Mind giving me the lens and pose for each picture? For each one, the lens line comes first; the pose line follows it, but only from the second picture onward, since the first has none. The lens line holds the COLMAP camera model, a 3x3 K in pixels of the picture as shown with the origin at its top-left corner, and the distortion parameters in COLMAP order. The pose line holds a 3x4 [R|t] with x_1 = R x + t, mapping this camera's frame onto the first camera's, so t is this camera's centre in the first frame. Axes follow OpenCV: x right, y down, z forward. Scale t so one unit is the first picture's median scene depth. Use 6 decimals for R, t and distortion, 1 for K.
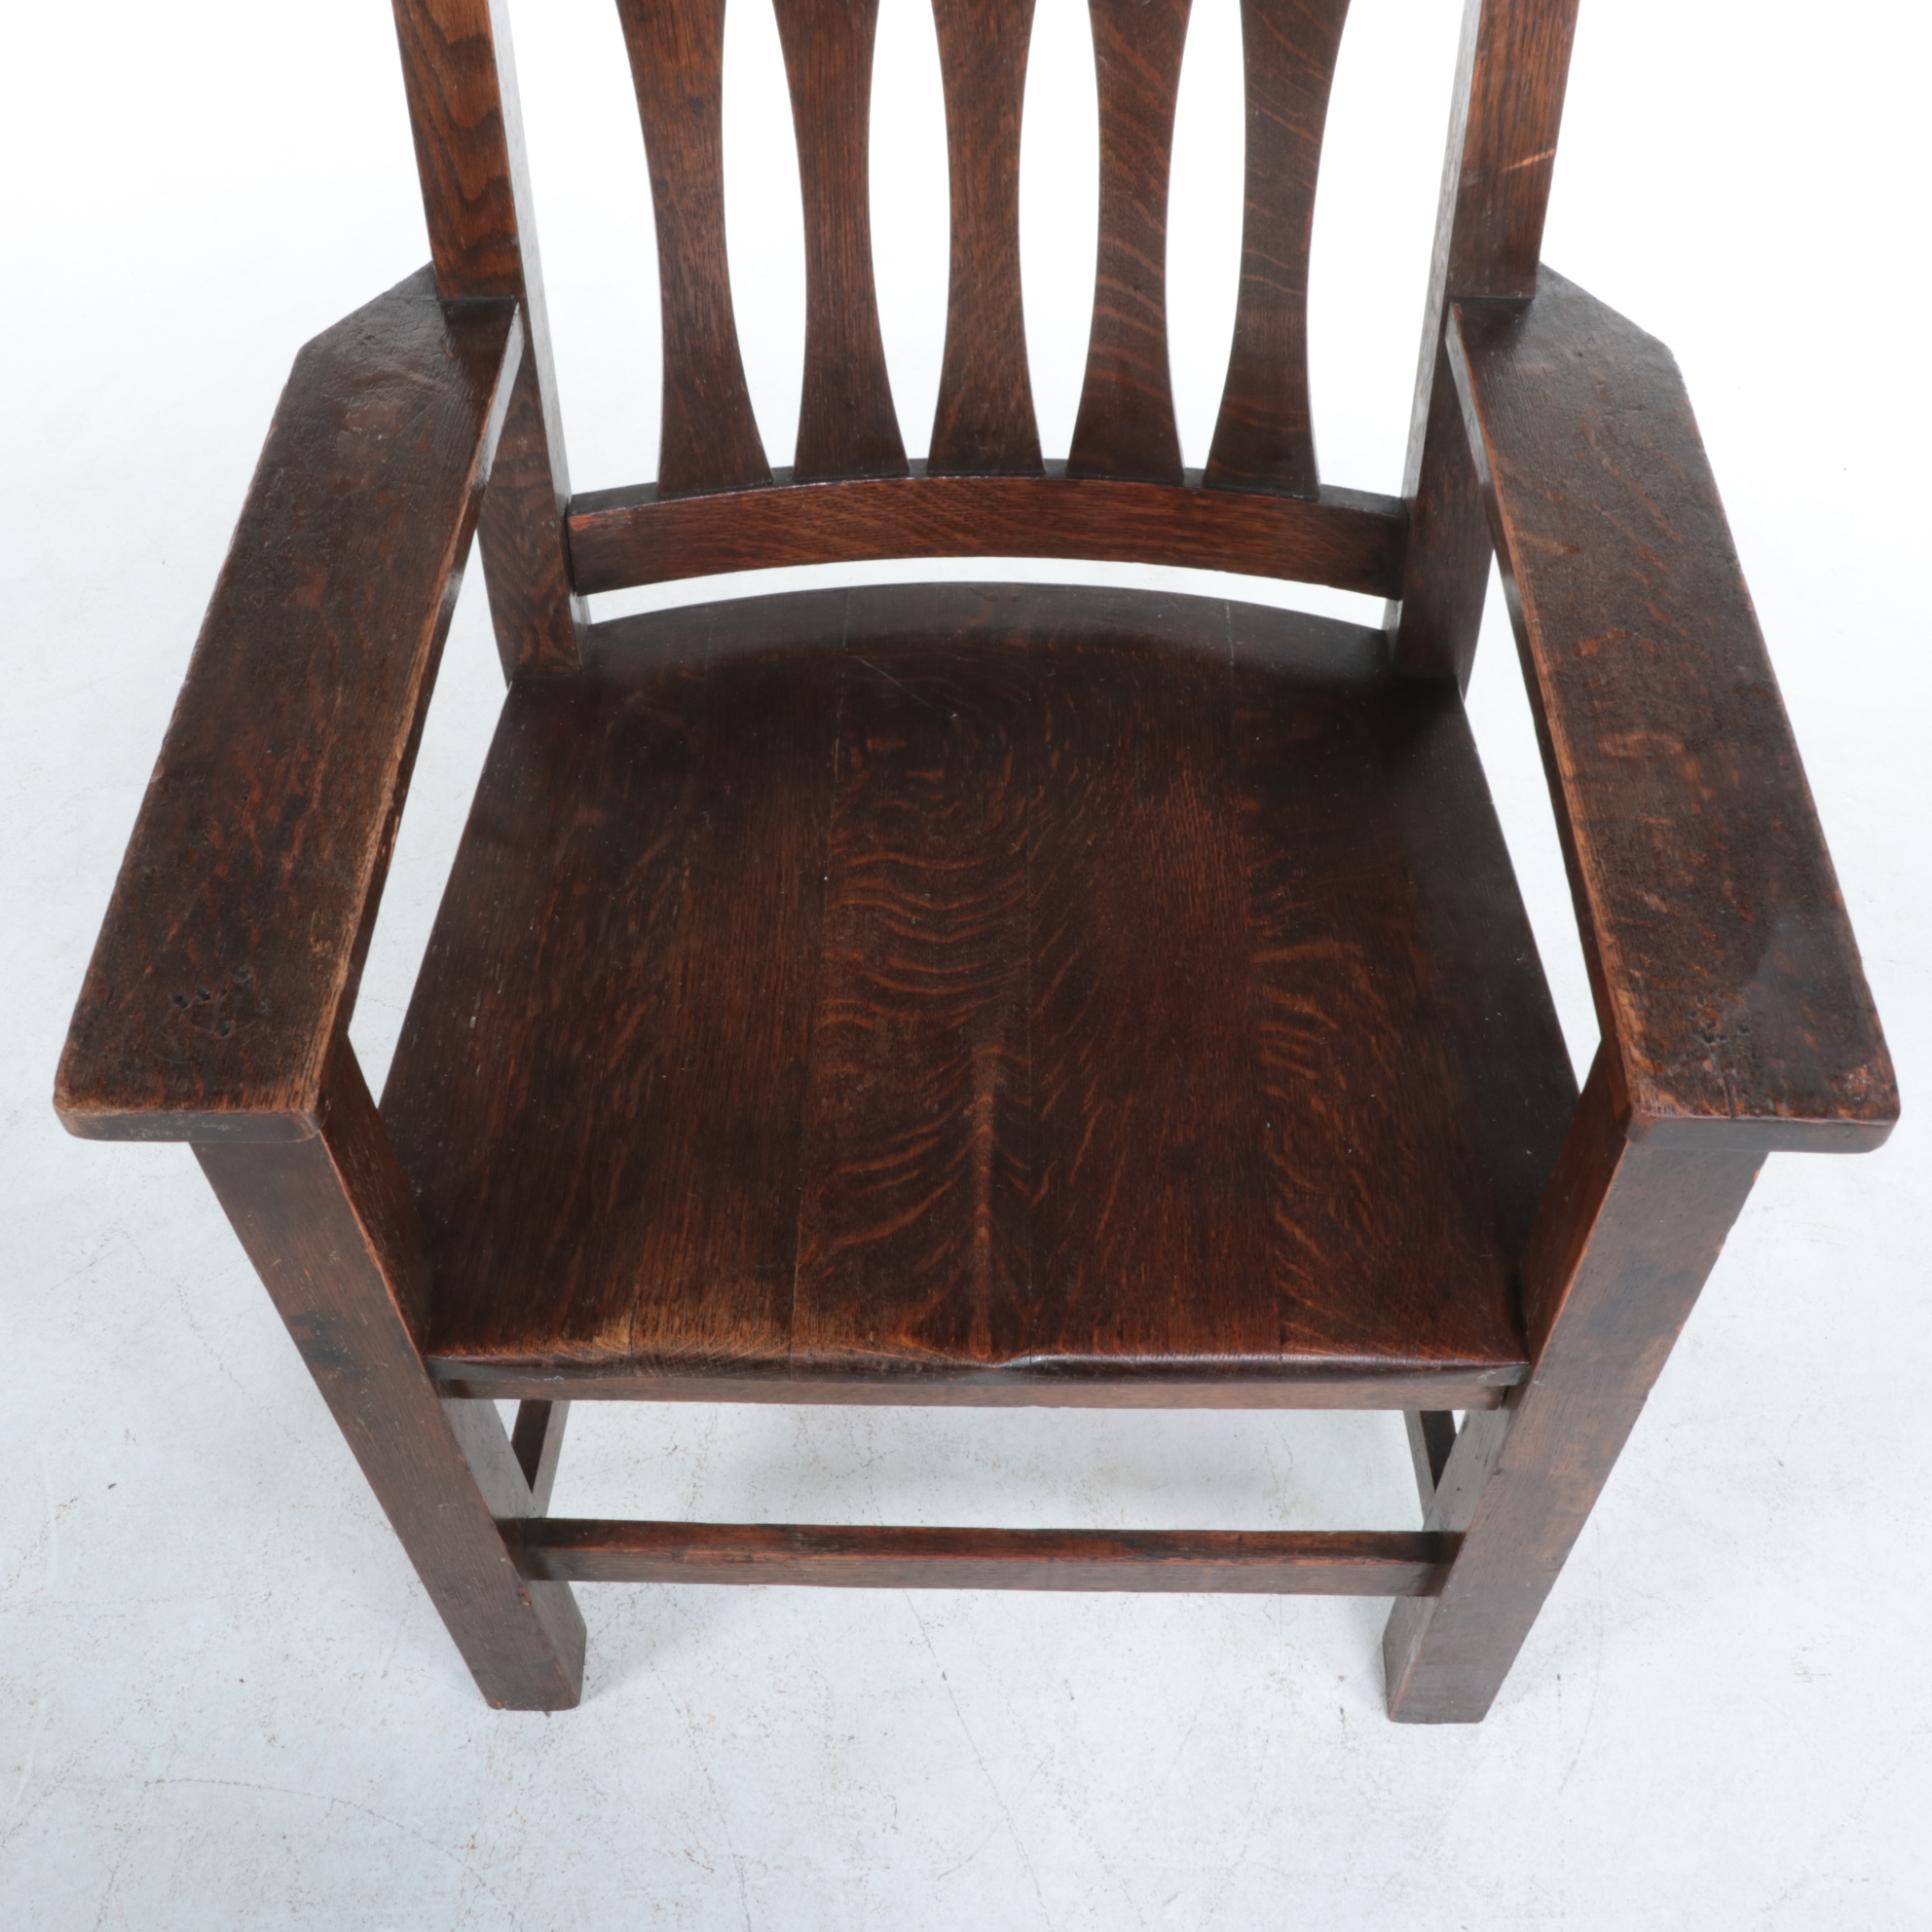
lens RADIAL K [[2377.7, 0, 965.3], [0, 2377.7, 962.8], [0, 0, 1]] dist [-0.138611, 0.000000]
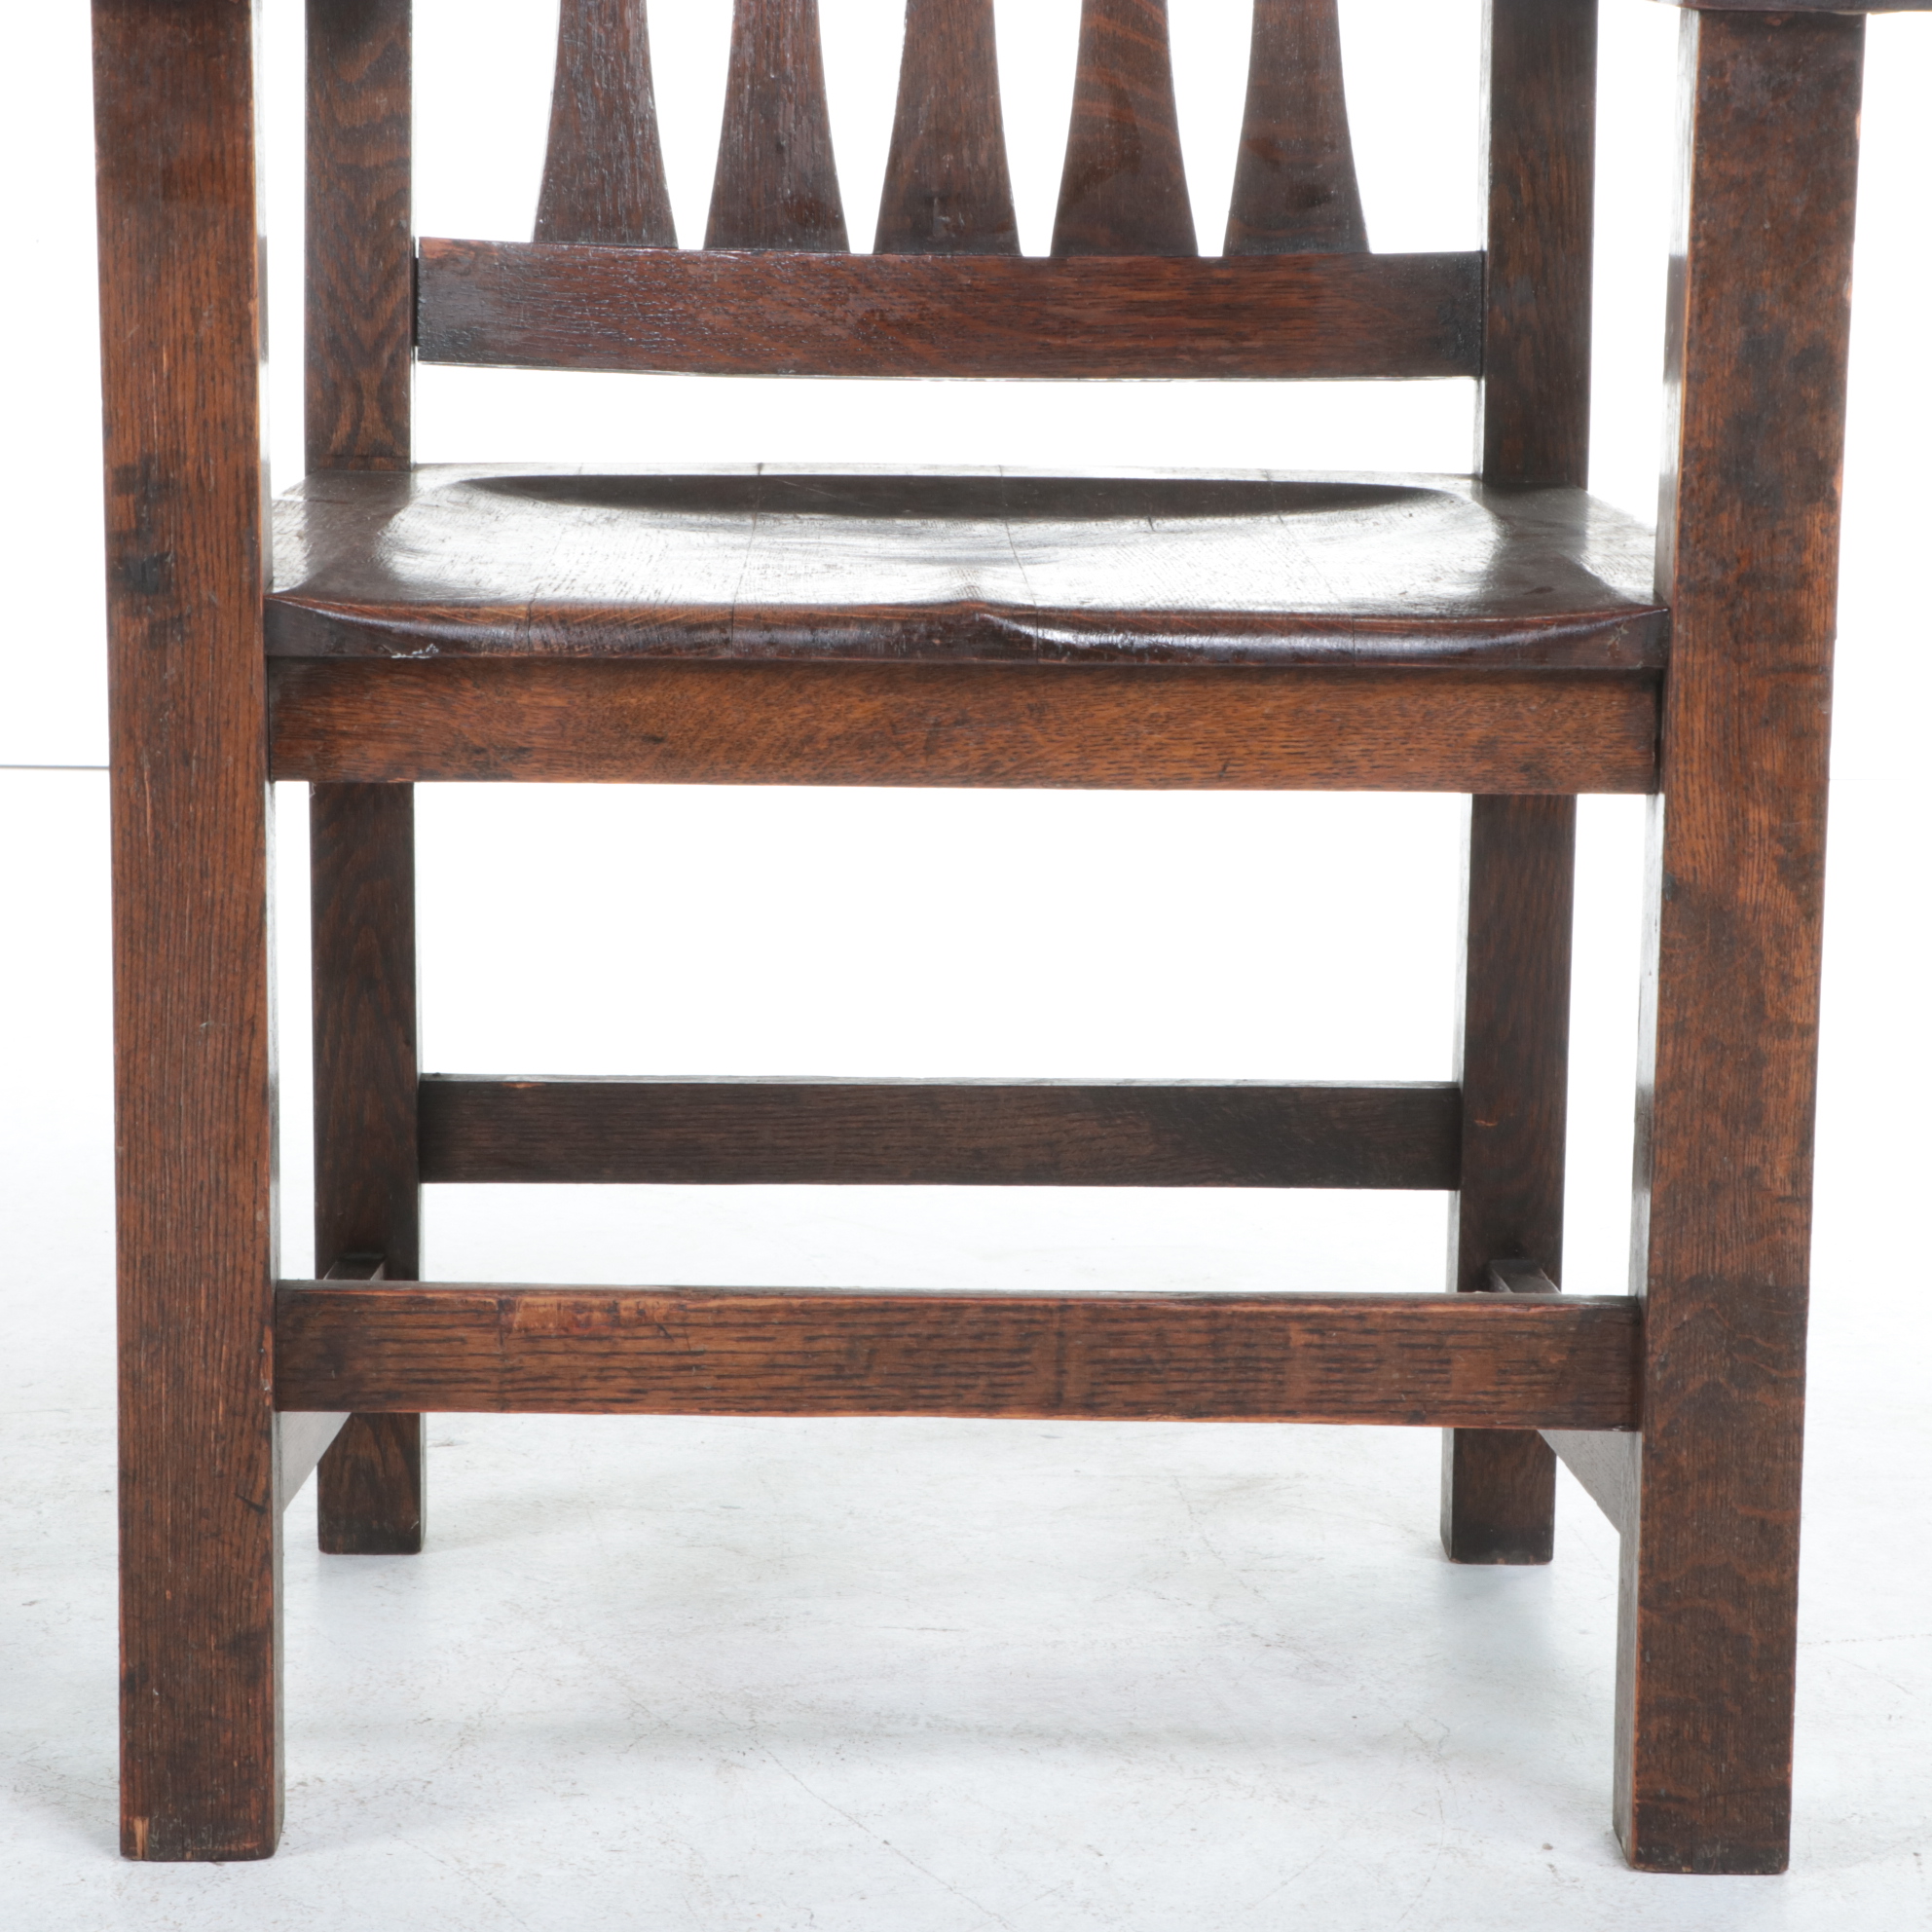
lens RADIAL K [[6527.3, 0, 949.6], [0, 6527.3, 964.1], [0, 0, 1]] dist [0.318719, 0.000000]
pose [[0.999087, 0.019057, 0.038229, -0.076963], [0.012225, 0.729964, -0.683376, 1.612002], [-0.040929, 0.683219, 0.729065, -0.477087]]
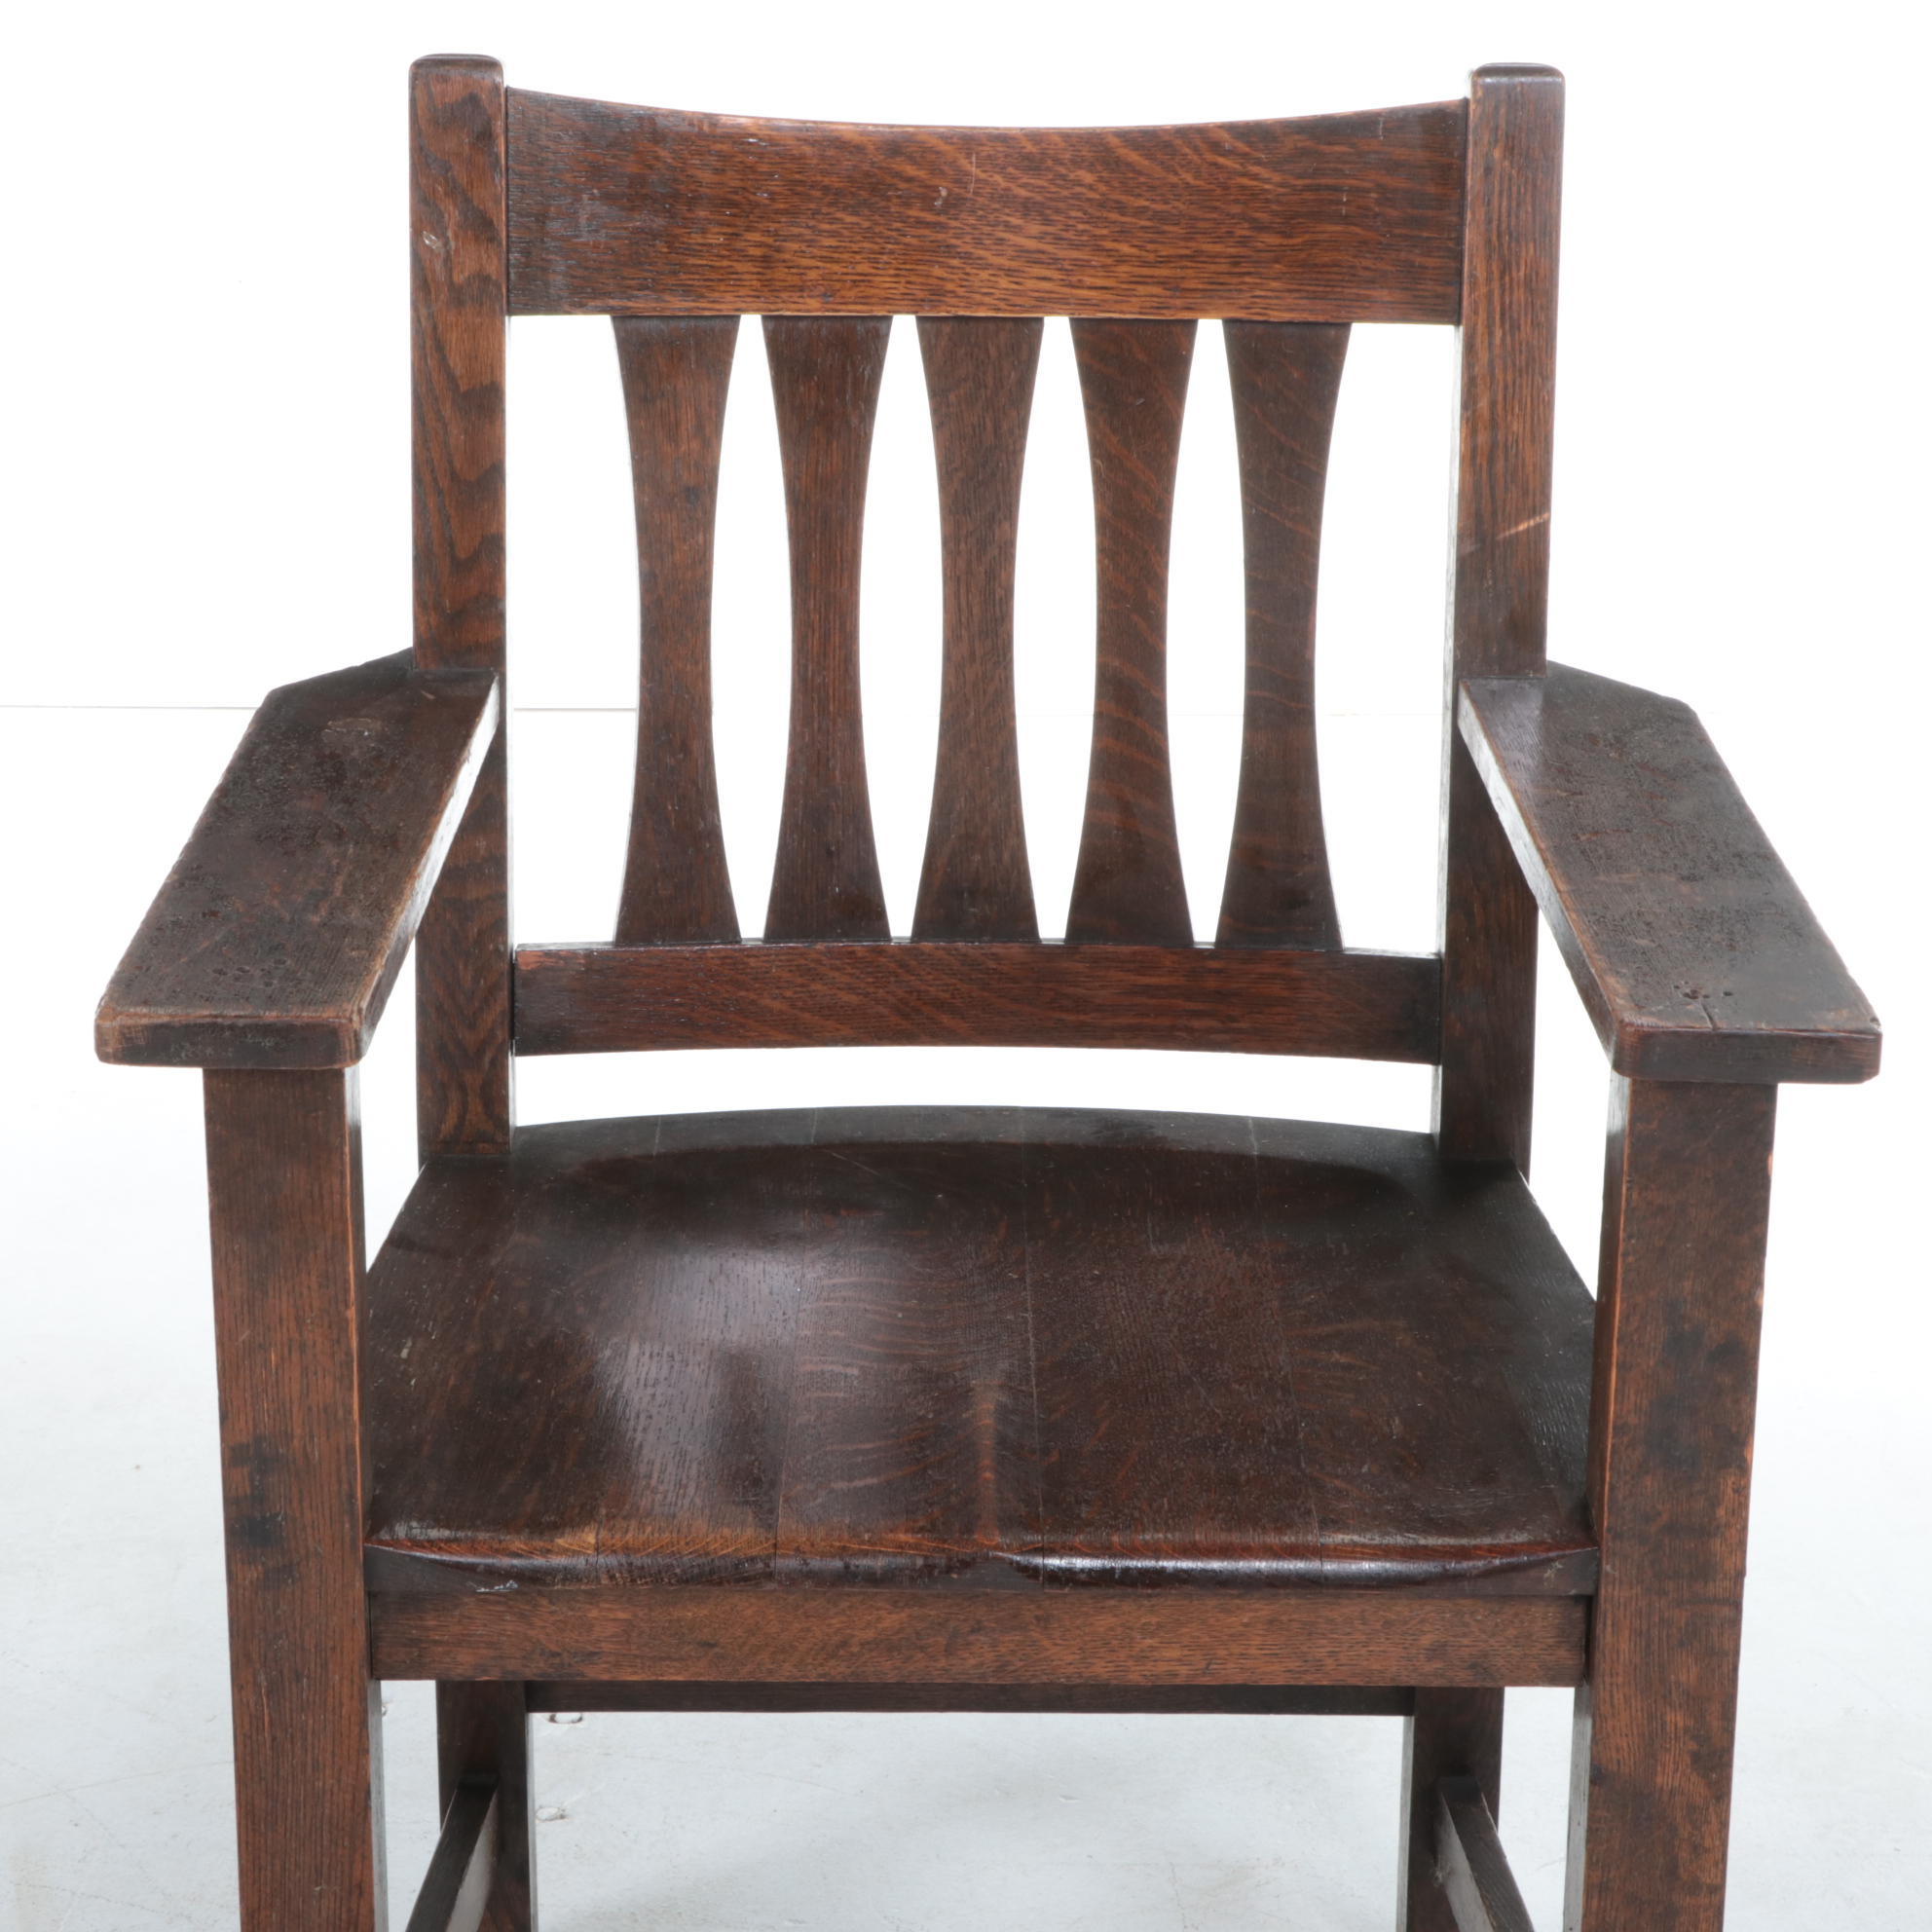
lens RADIAL K [[5111.3, 0, 980.9], [0, 5111.3, 967.0], [0, 0, 1]] dist [0.165923, 0.000000]
pose [[0.999419, 0.013563, 0.031263, -0.055787], [0.006199, 0.829732, -0.558128, 0.989336], [-0.033510, 0.557998, 0.829166, -0.685331]]
